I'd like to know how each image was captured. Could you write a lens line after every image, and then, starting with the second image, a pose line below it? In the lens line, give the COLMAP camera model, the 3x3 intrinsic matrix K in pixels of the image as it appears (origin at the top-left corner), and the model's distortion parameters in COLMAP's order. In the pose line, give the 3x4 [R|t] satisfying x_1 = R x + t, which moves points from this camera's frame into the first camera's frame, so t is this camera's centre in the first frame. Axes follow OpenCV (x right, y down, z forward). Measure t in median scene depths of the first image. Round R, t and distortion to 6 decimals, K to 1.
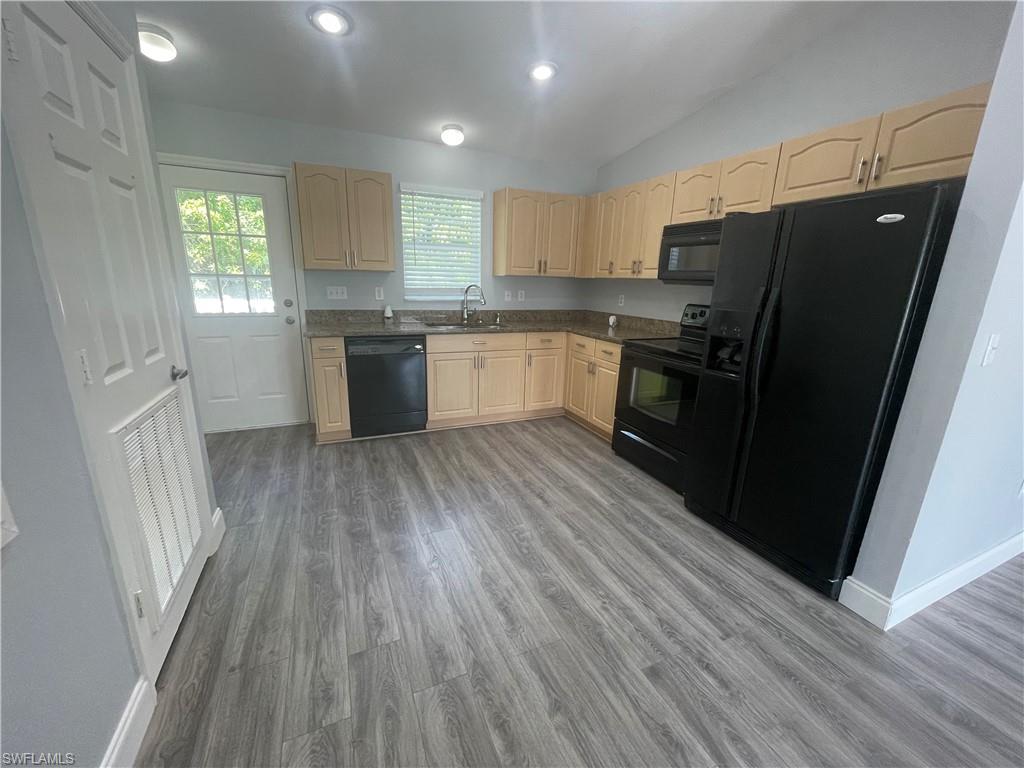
lens RADIAL K [[413.1, 0, 510.6], [0, 413.1, 384.8], [0, 0, 1]] dist [0.001249, -0.000360]
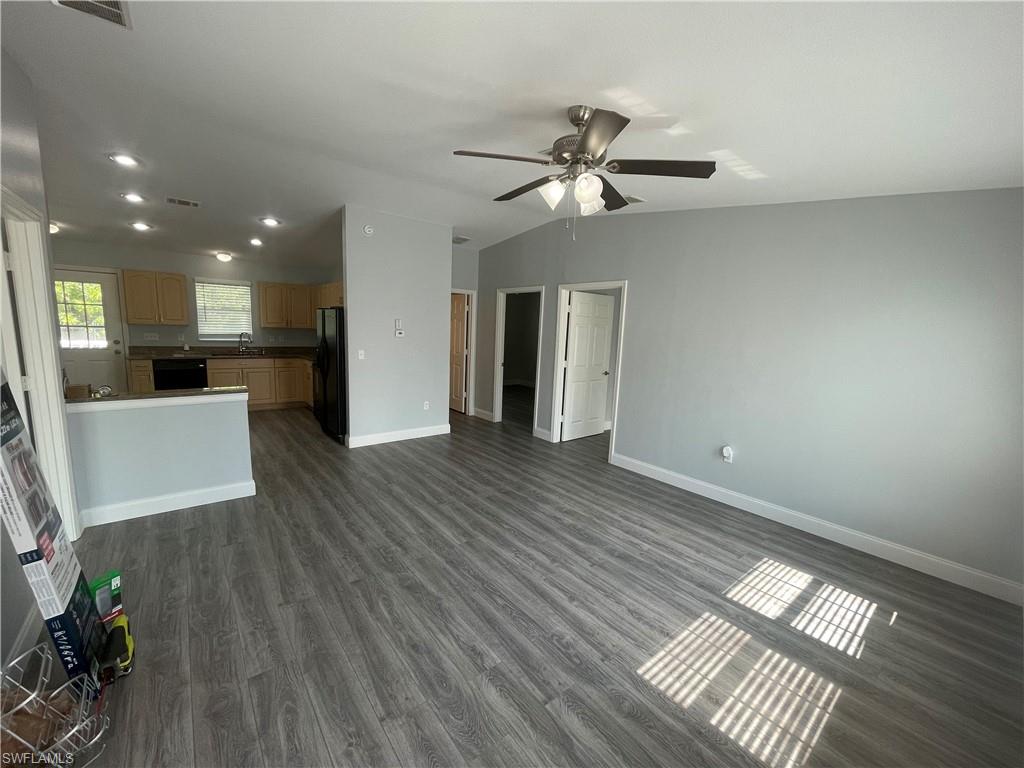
lens RADIAL K [[410.3, 0, 514.3], [0, 410.3, 389.7], [0, 0, 1]] dist [-0.003580, 0.000918]
pose [[0.963877, -0.025700, 0.265105, 0.589901], [0.049269, 0.995361, -0.082638, 0.218394], [-0.261751, 0.092714, 0.960672, -1.034471]]
